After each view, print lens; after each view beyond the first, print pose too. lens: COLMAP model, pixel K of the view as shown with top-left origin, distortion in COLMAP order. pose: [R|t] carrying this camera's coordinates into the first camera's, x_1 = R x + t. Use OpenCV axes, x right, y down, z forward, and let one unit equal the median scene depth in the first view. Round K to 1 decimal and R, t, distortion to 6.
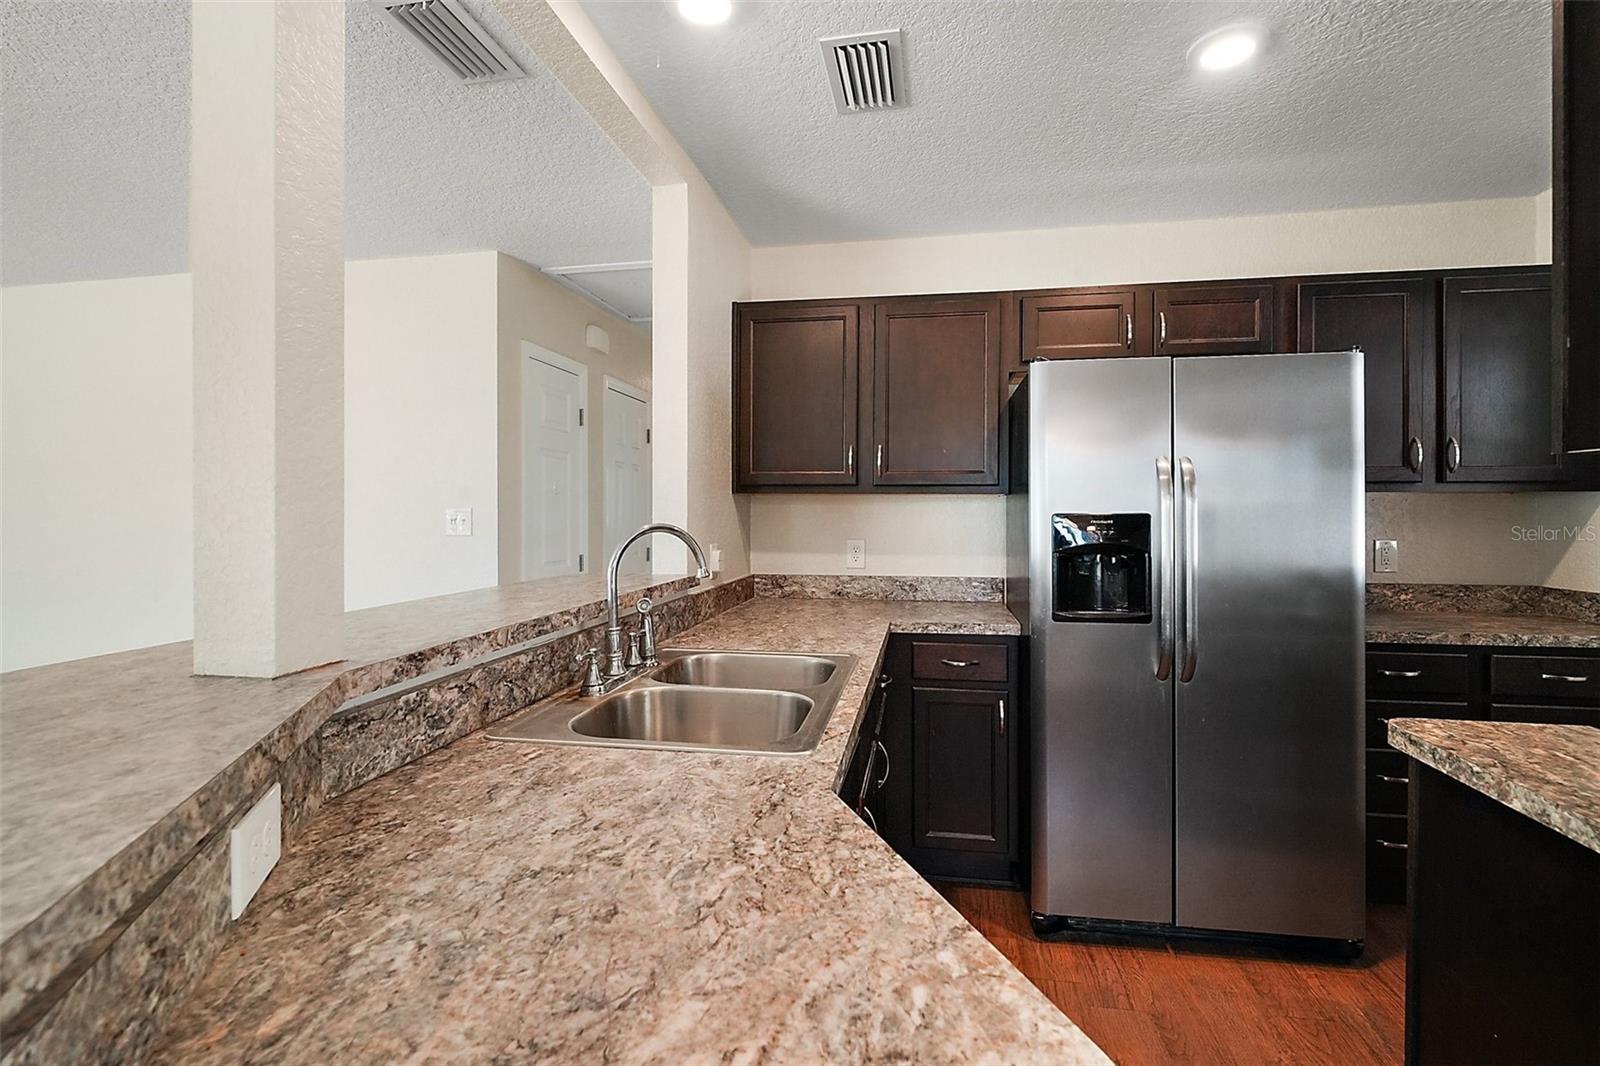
lens RADIAL K [[757.5, 0, 800.8], [0, 757.5, 514.9], [0, 0, 1]] dist [-0.003573, -0.001650]
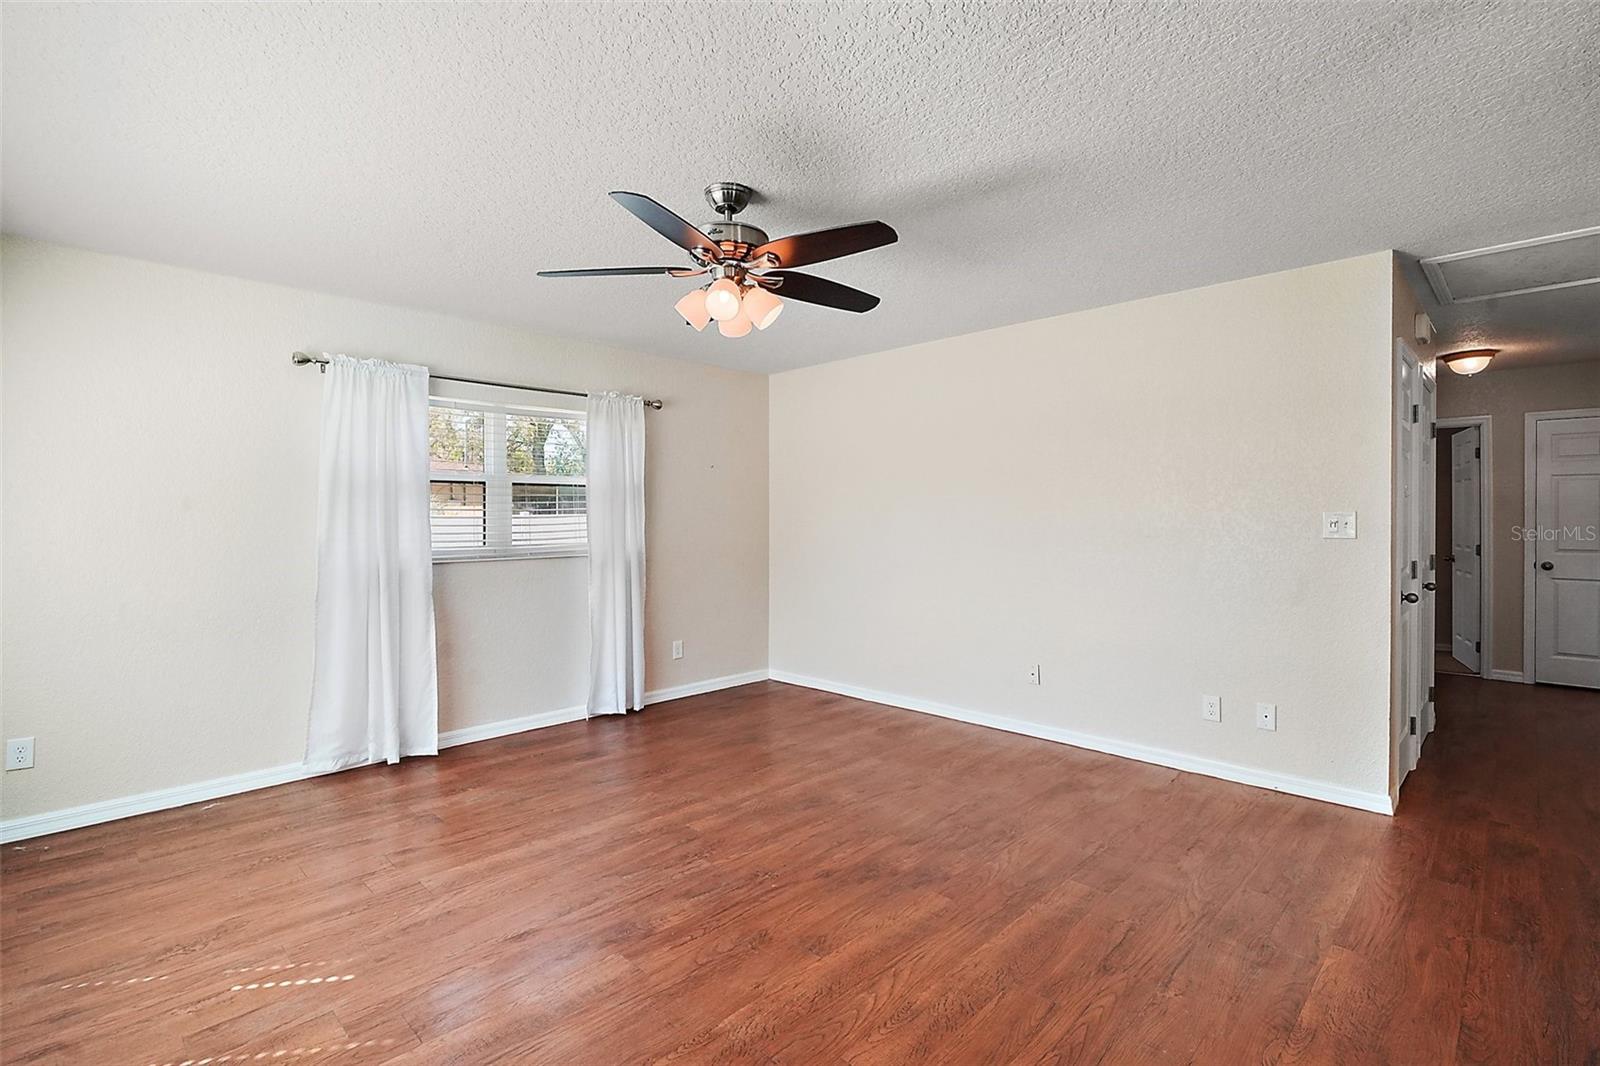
lens RADIAL K [[744.4, 0, 800.8], [0, 744.4, 511.7], [0, 0, 1]] dist [-0.001412, -0.000876]
pose [[0.820410, -0.001733, -0.571773, -0.880510], [-0.003527, 0.999961, -0.008092, 0.002850], [0.571764, 0.008655, 0.820372, -0.418146]]
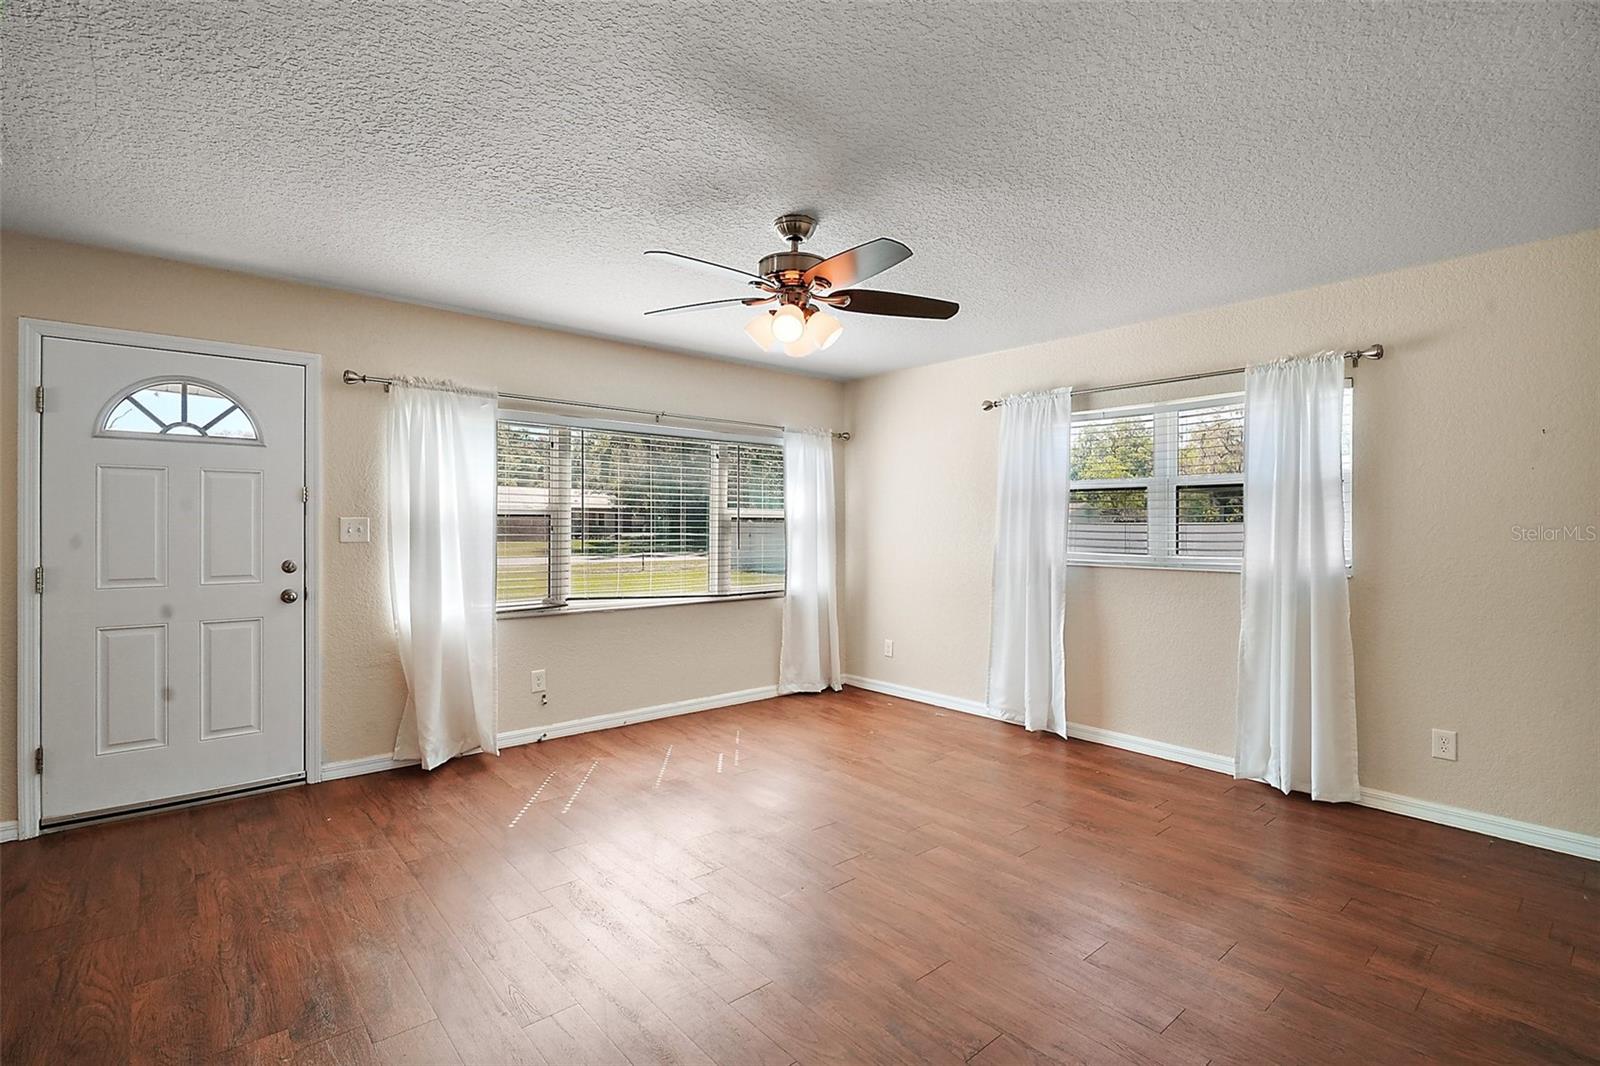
lens RADIAL K [[740.6, 0, 809.6], [0, 740.6, 526.7], [0, 0, 1]] dist [-0.001828, -0.000718]
pose [[-0.629953, 0.004802, -0.776618, -0.637683], [-0.004507, 0.999941, 0.009839, -0.004337], [0.776620, 0.009698, -0.629895, 1.652007]]
